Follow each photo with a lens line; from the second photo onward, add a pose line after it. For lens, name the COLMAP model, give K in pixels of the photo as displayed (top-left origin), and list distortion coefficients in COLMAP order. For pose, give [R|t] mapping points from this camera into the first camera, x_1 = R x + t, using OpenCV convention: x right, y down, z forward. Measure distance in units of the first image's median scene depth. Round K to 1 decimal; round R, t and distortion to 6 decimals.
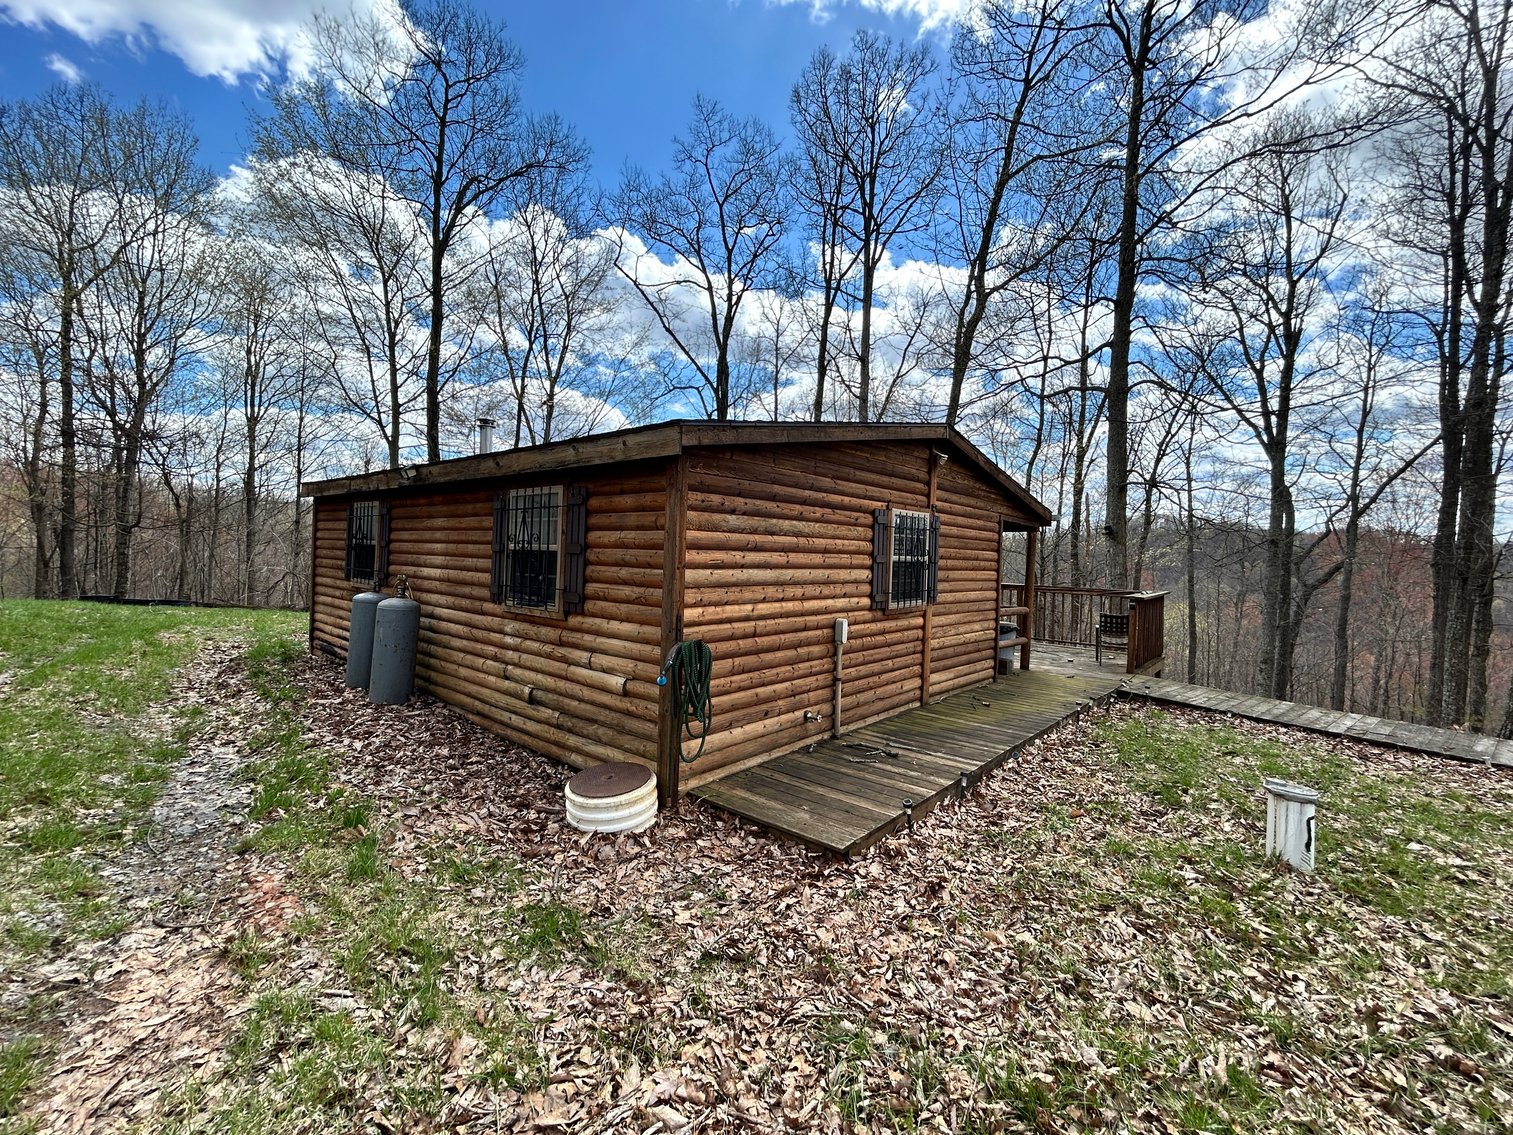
lens RADIAL K [[637.3, 0, 757.1], [0, 637.3, 571.9], [0, 0, 1]] dist [-0.004815, 0.000935]
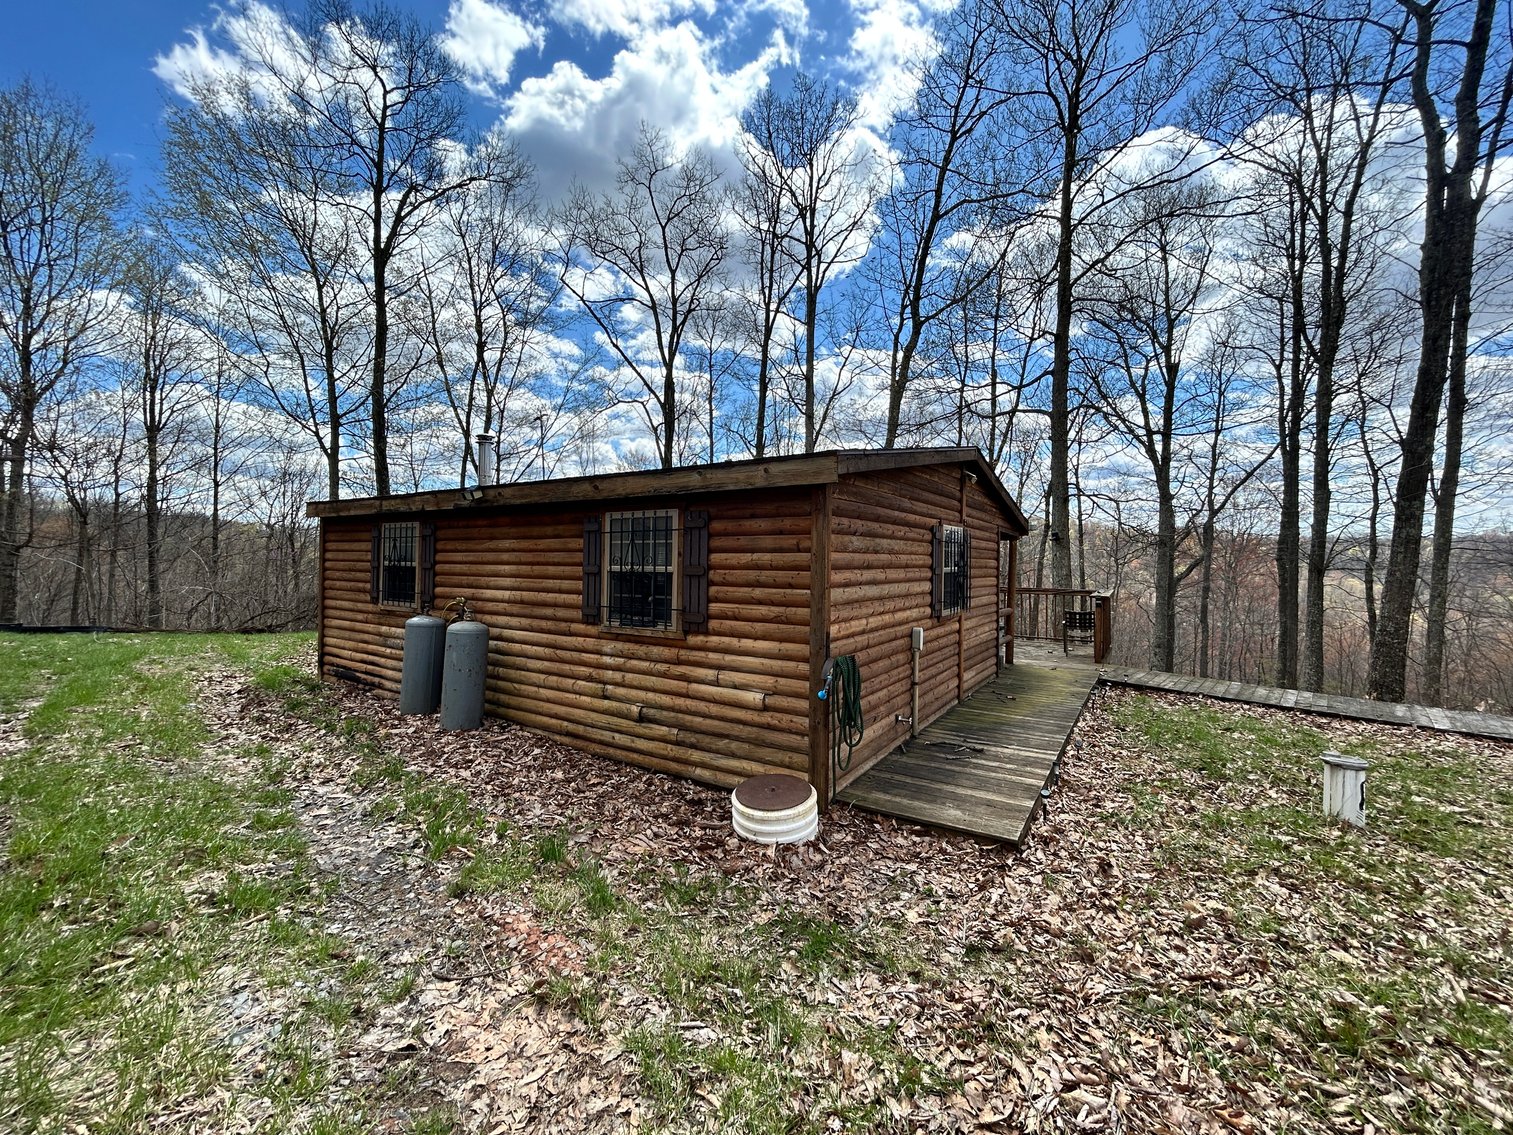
lens RADIAL K [[606.9, 0, 755.3], [0, 606.9, 571.7], [0, 0, 1]] dist [-0.003629, 0.000020]
pose [[0.990552, -0.022682, 0.135250, -0.282435], [0.023545, 0.999711, -0.004784, -0.023588], [-0.135102, 0.007923, 0.990800, 0.008481]]
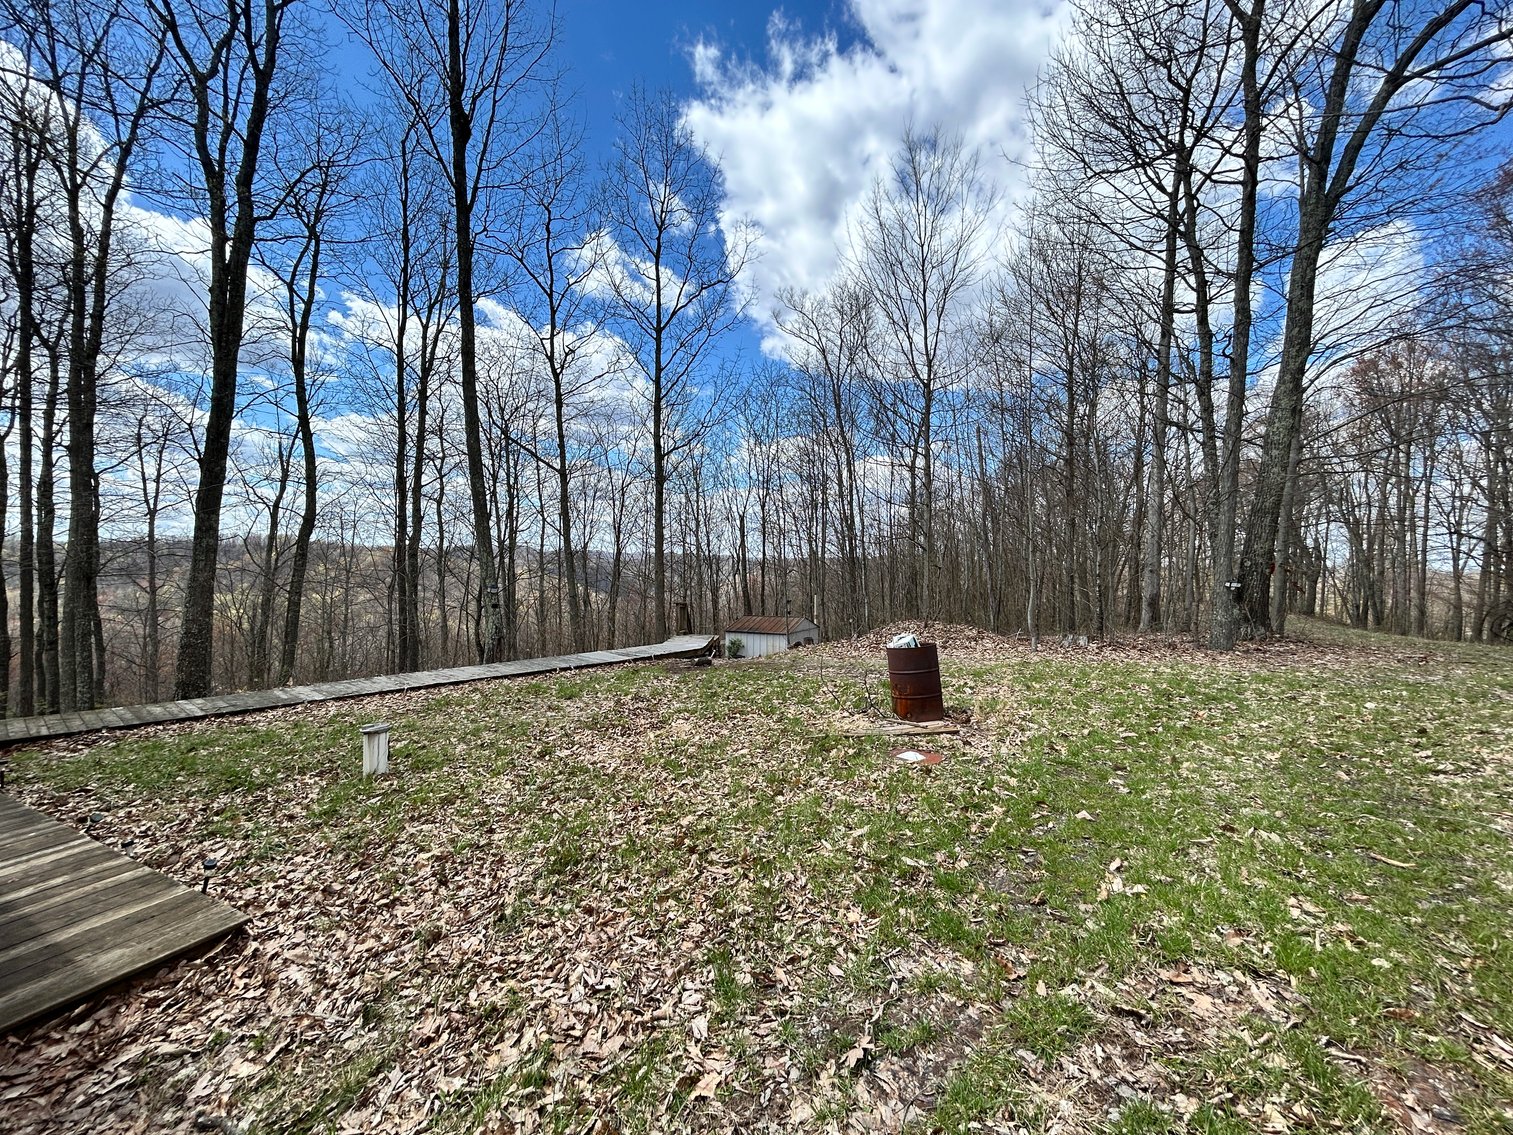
lens RADIAL K [[606.9, 0, 754.4], [0, 606.9, 568.8], [0, 0, 1]] dist [-0.003629, 0.000020]
pose [[-0.240658, -0.029106, 0.970173, -0.547024], [0.024818, 0.999039, 0.036129, -0.050077], [-0.970293, 0.032773, -0.239705, 0.306466]]
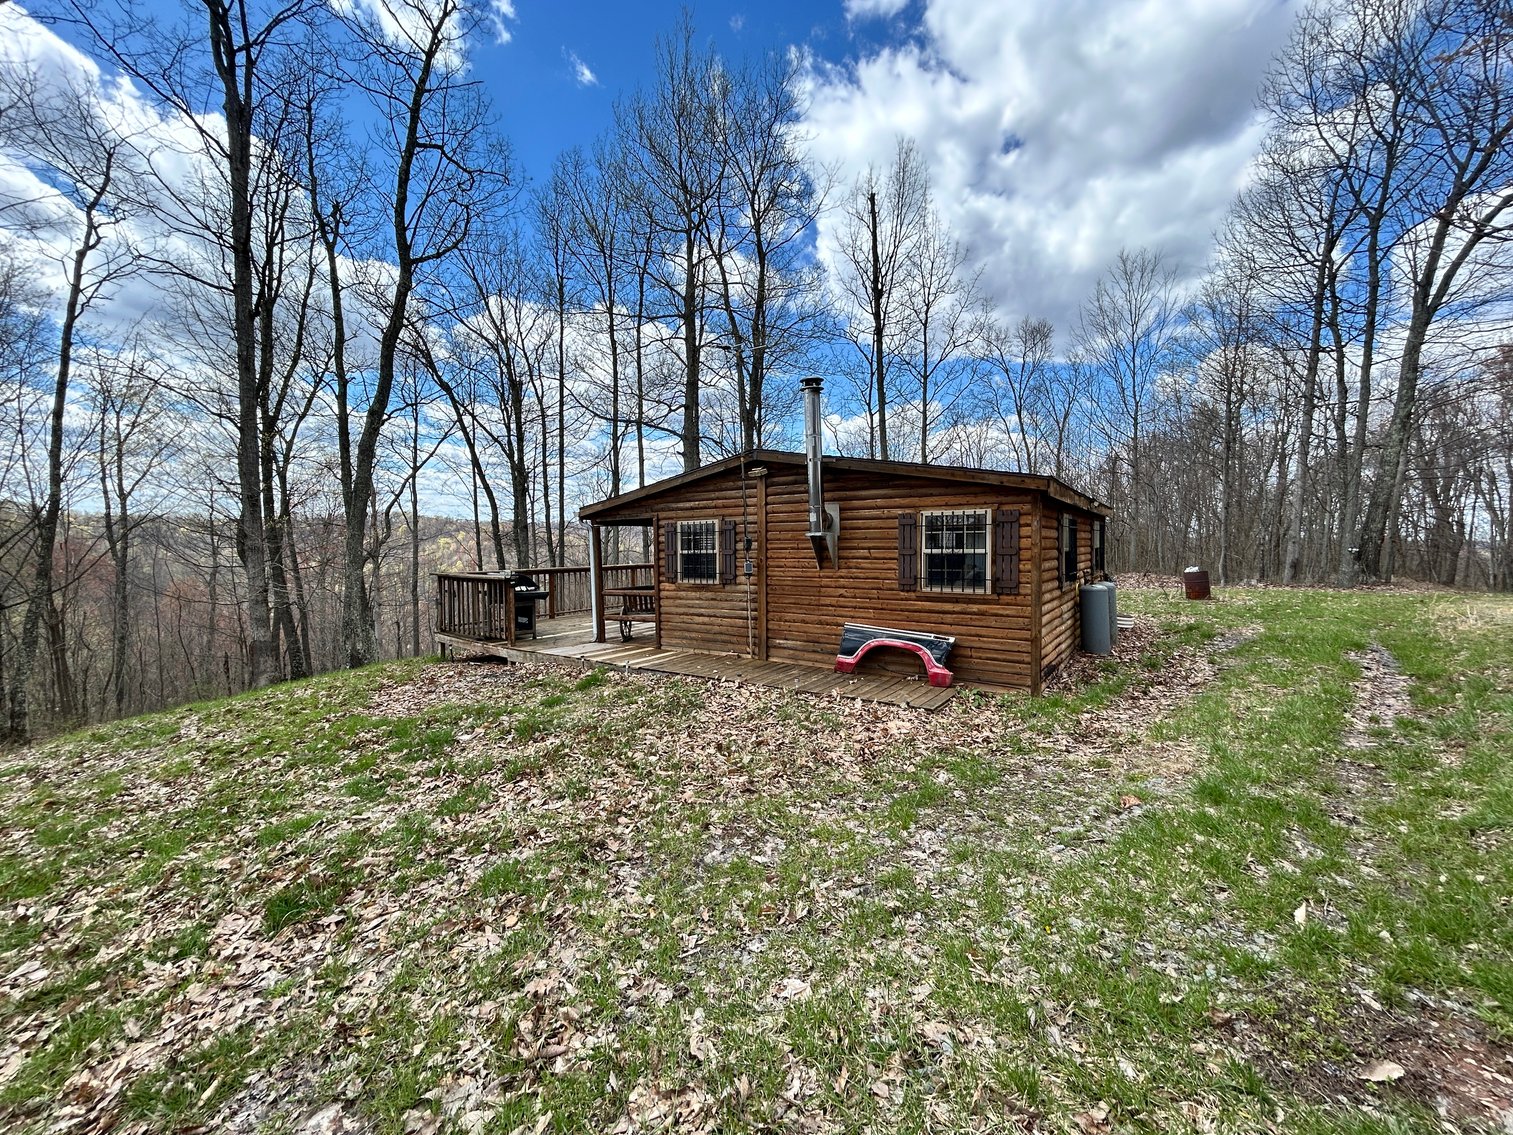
lens RADIAL K [[606.9, 0, 753.9], [0, 606.9, 571.9], [0, 0, 1]] dist [-0.003629, 0.000020]
pose [[-0.113139, -0.077348, 0.990564, -2.420246], [0.035274, 0.996024, 0.081803, -0.184638], [-0.992953, 0.044197, -0.109961, 2.536827]]
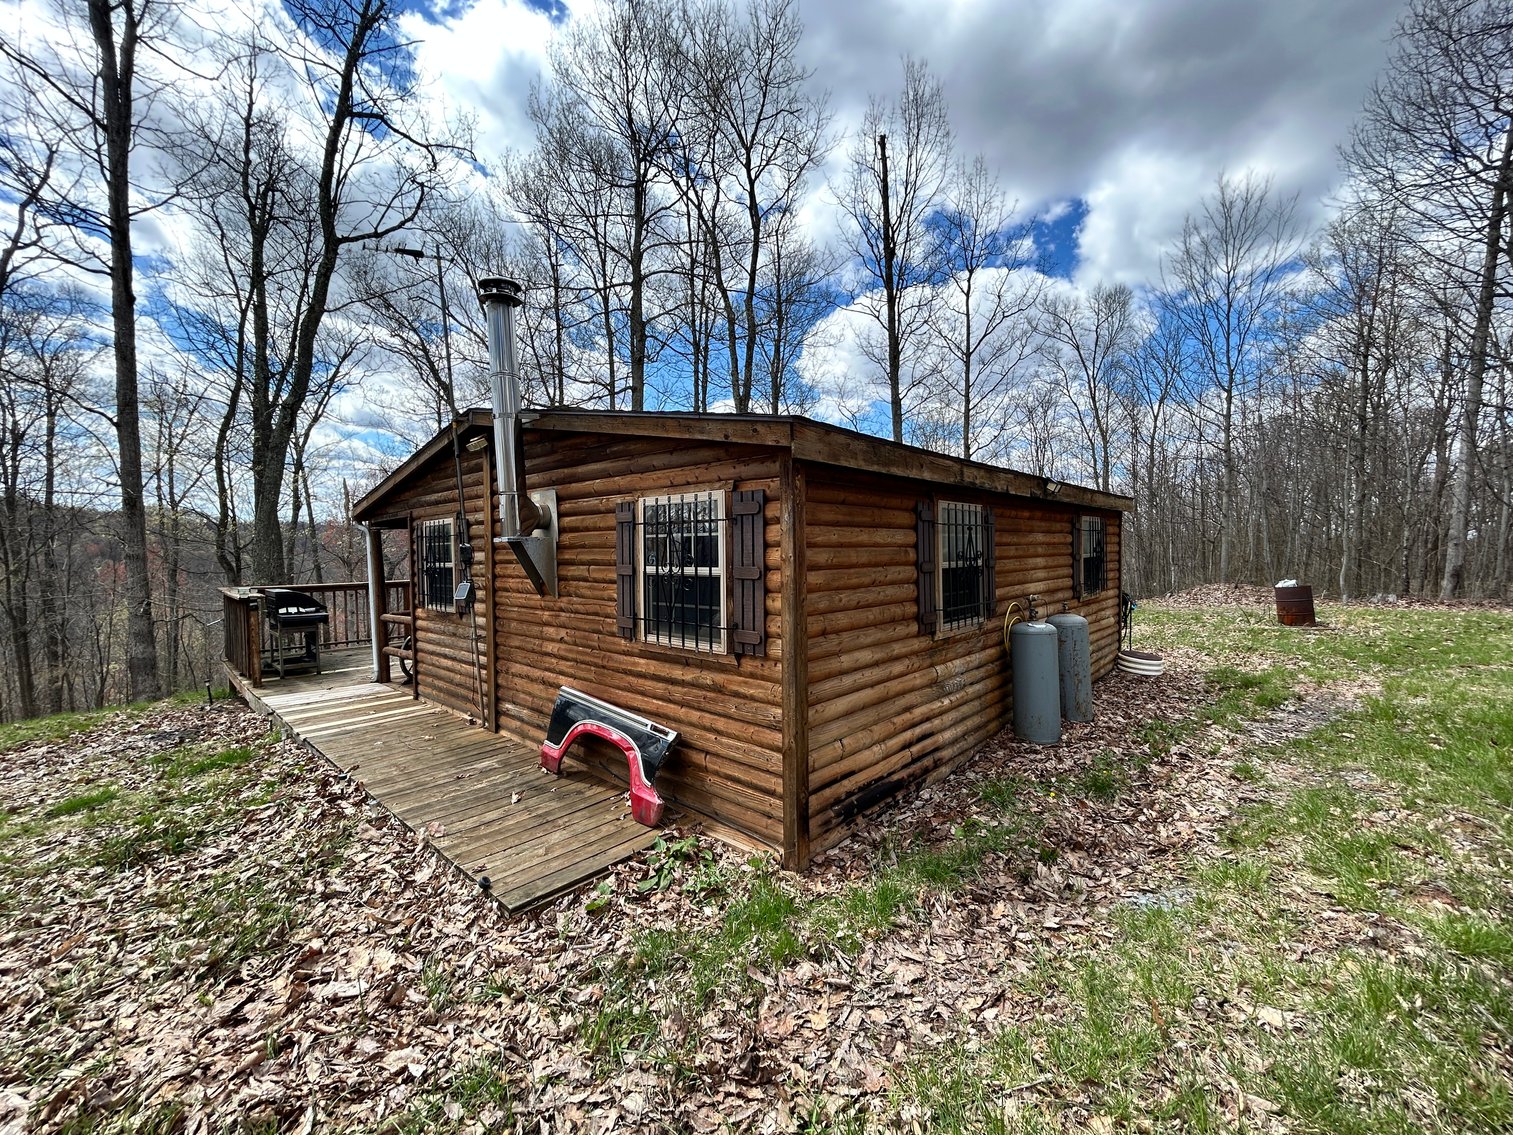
lens RADIAL K [[606.9, 0, 756.3], [0, 606.9, 570.1], [0, 0, 1]] dist [-0.003629, 0.000020]
pose [[0.024193, -0.070366, 0.997228, -1.811362], [0.042742, 0.996680, 0.069291, -0.149157], [-0.998793, 0.040948, 0.027120, 1.779283]]
